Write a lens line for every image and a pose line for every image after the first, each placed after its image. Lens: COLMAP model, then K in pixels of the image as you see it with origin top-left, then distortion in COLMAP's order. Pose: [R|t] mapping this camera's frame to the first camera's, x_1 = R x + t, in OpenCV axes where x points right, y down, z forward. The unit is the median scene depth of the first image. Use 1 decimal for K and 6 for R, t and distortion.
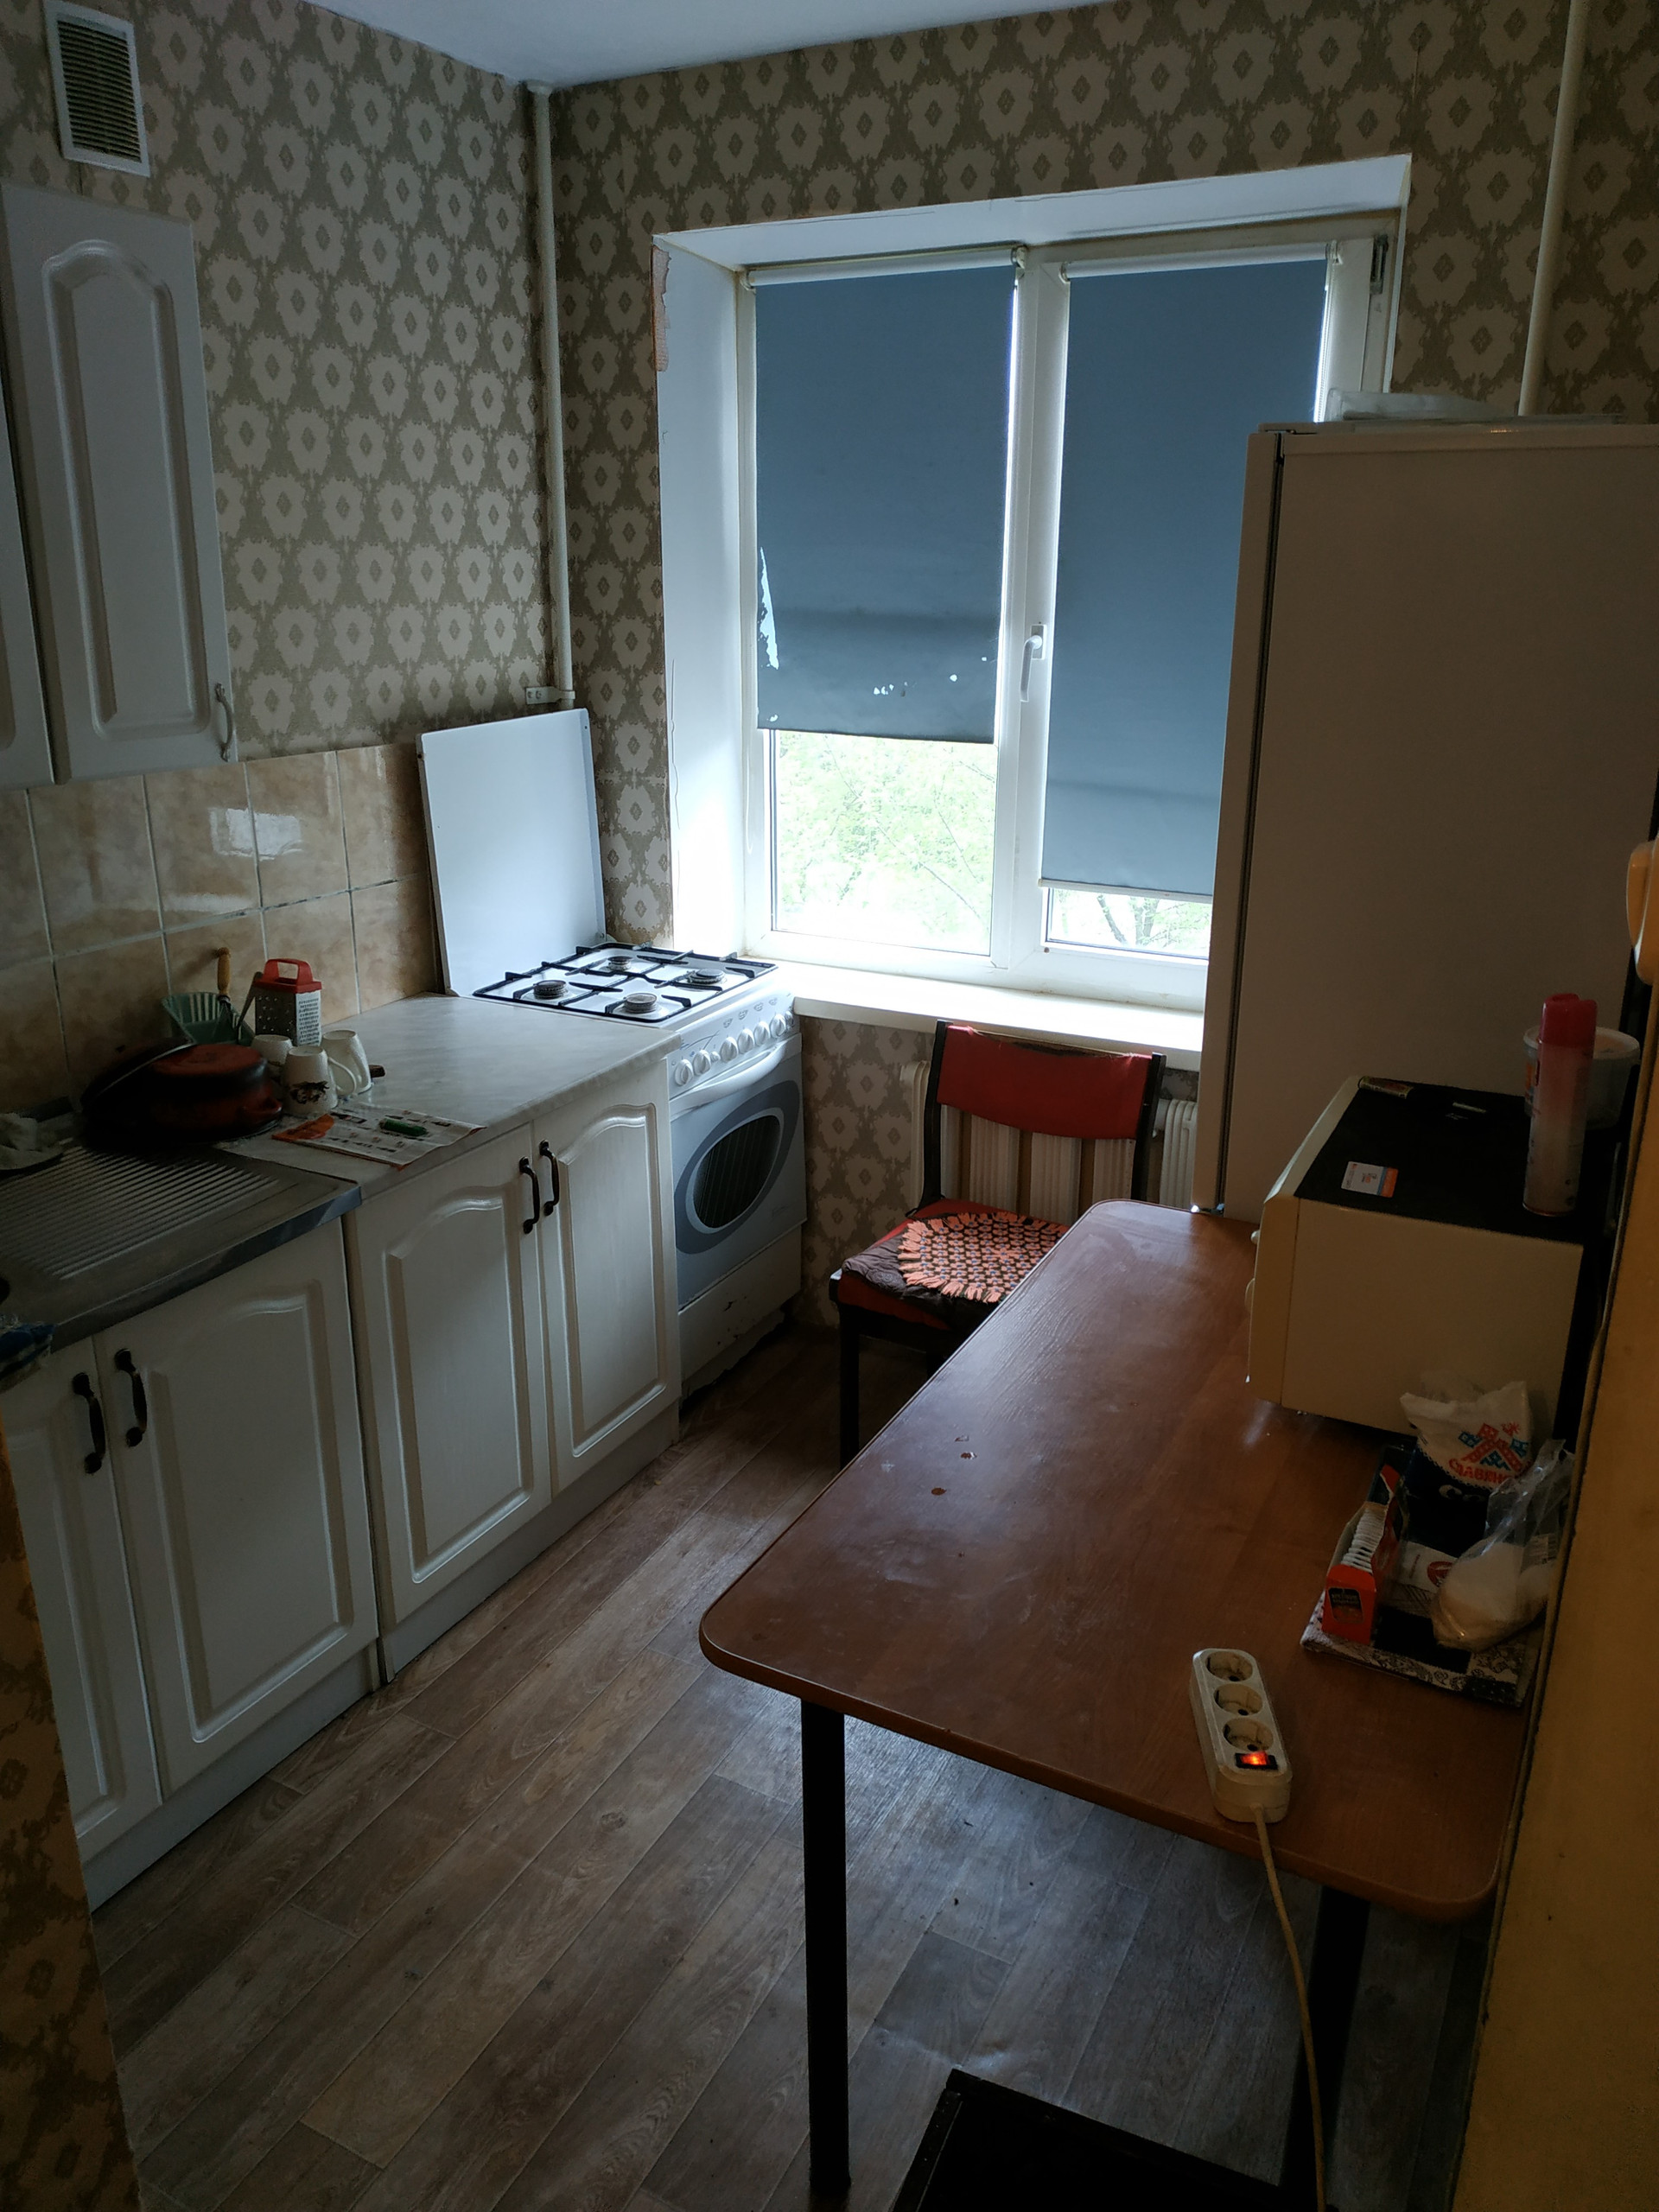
lens RADIAL K [[1607.0, 0, 829.5], [0, 1607.0, 1106.0], [0, 0, 1]] dist [0.040826, -0.061224]
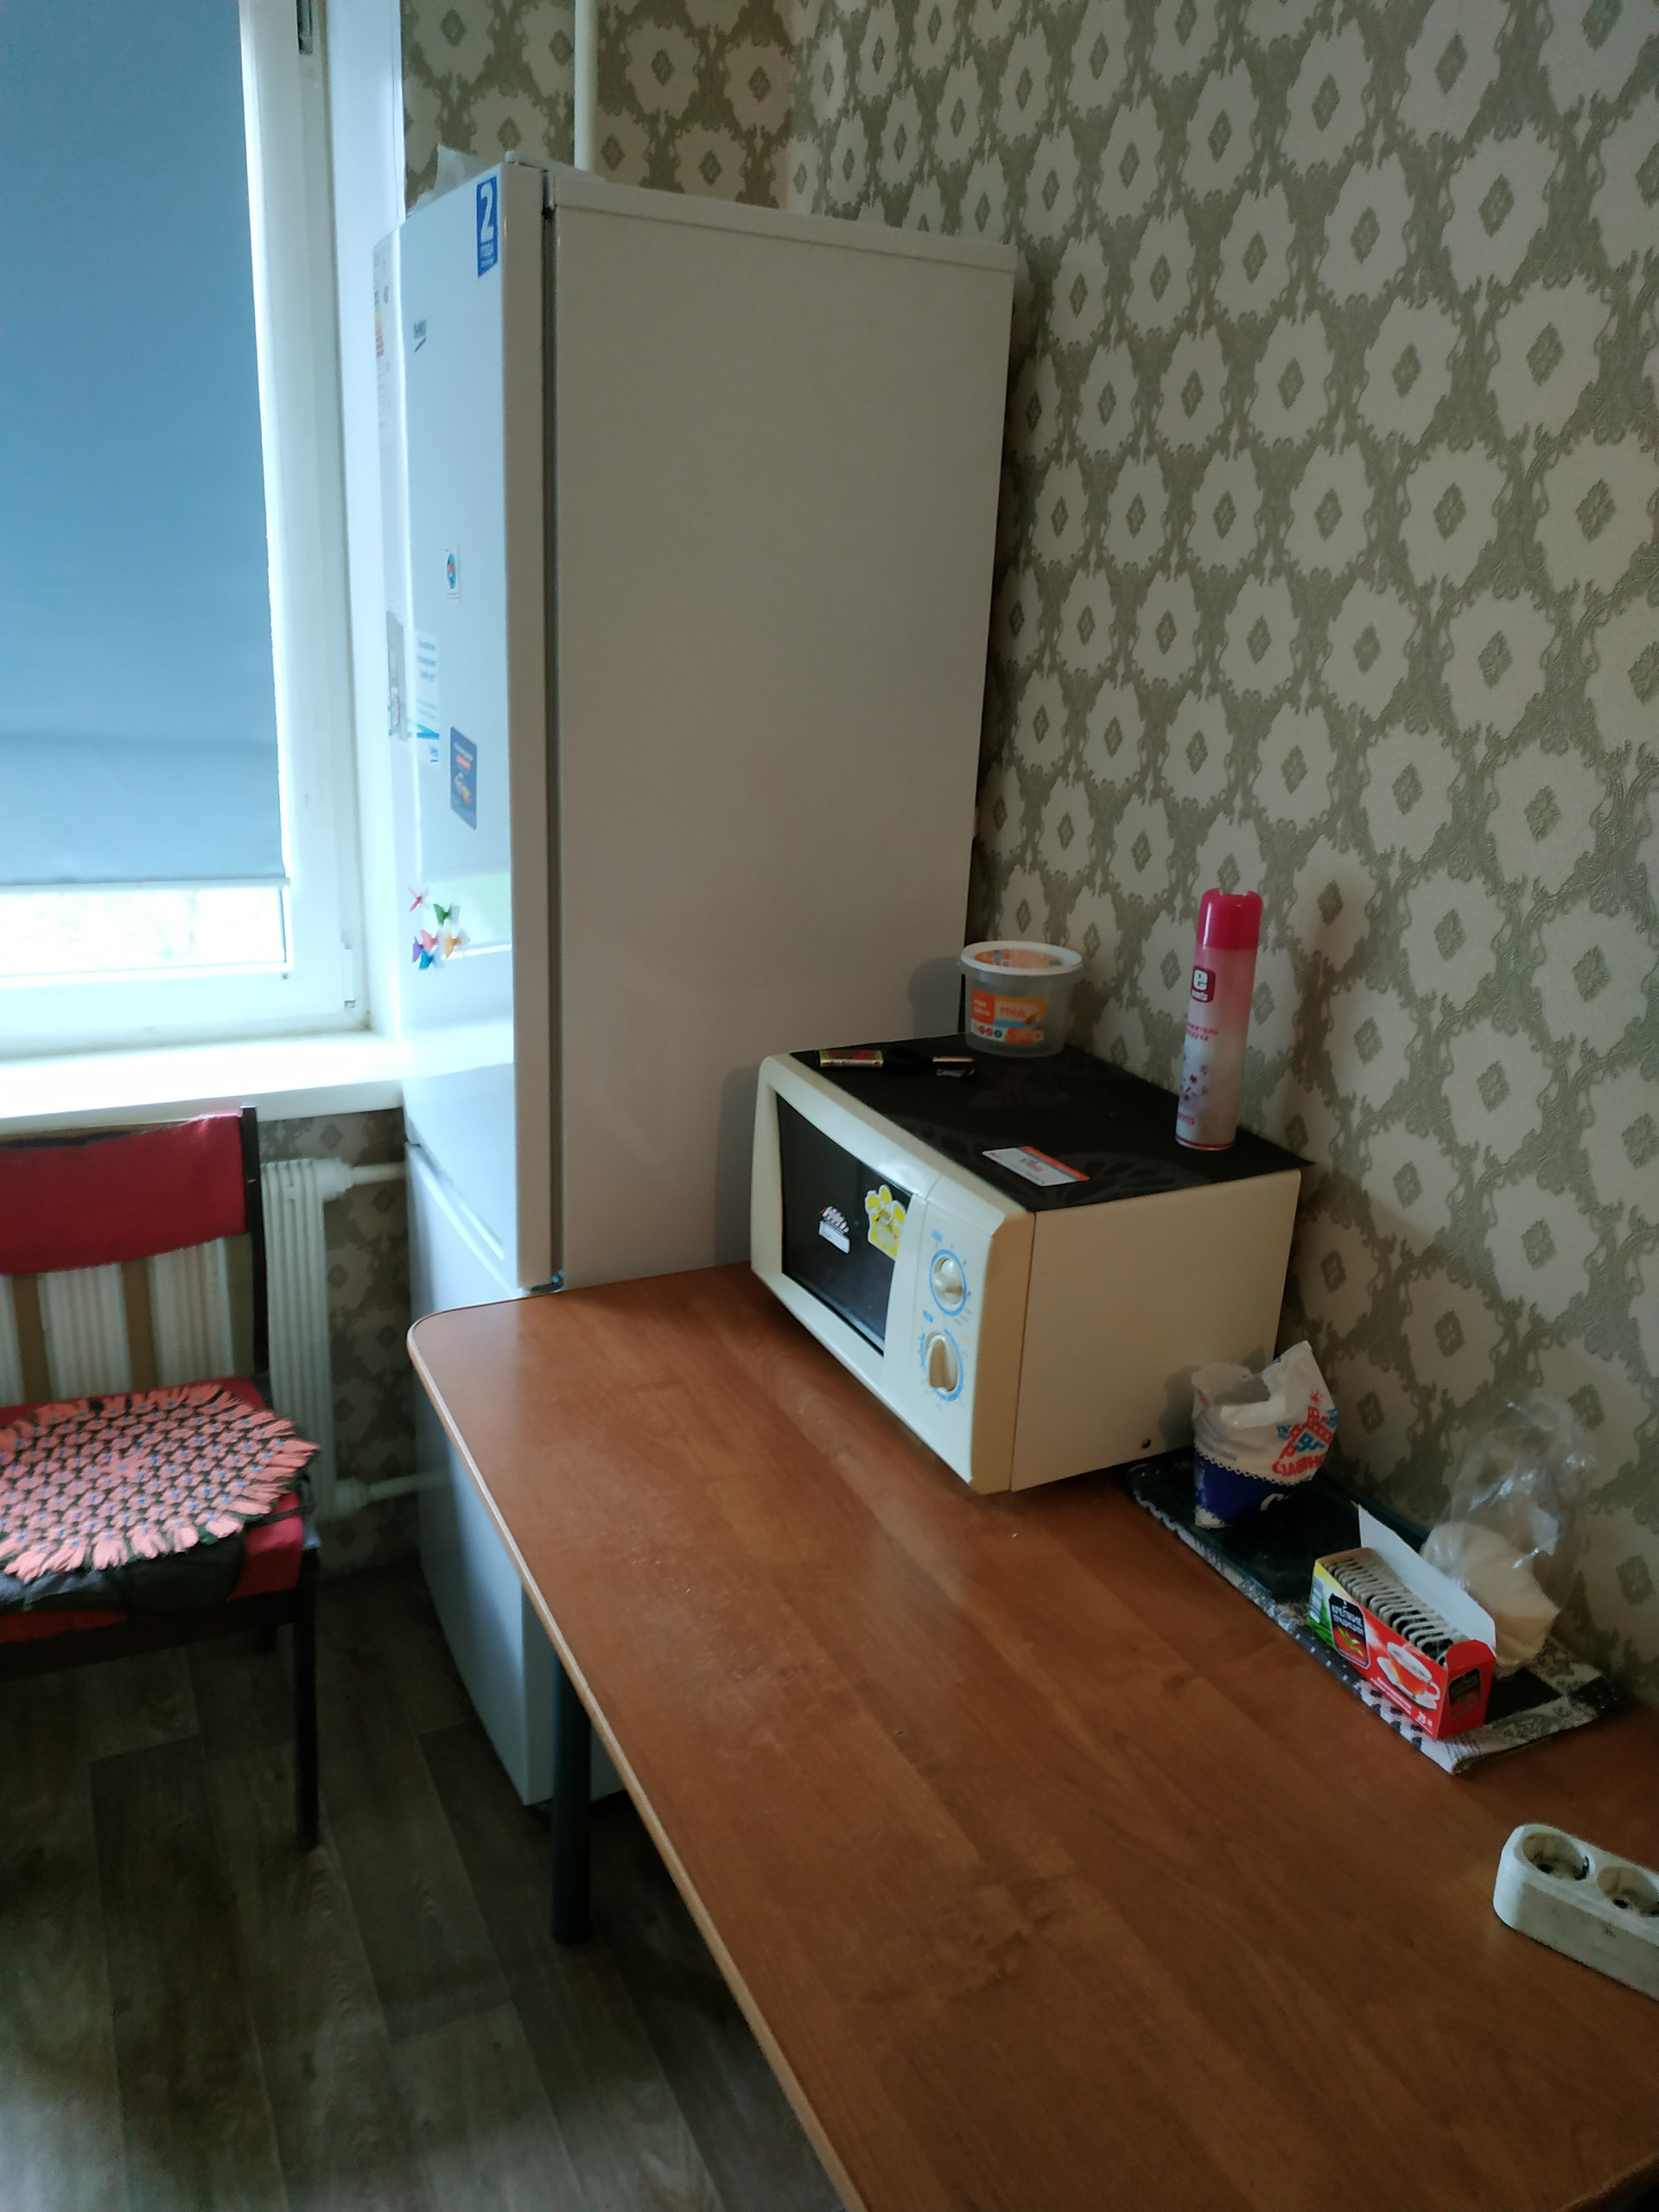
lens RADIAL K [[1607.0, 0, 829.5], [0, 1607.0, 1106.0], [0, 0, 1]] dist [0.040826, -0.061224]
pose [[0.574000, -0.241390, 0.782467, -0.209516], [0.226147, 0.965129, 0.131845, -0.071361], [-0.787008, 0.101273, 0.608574, 0.394369]]
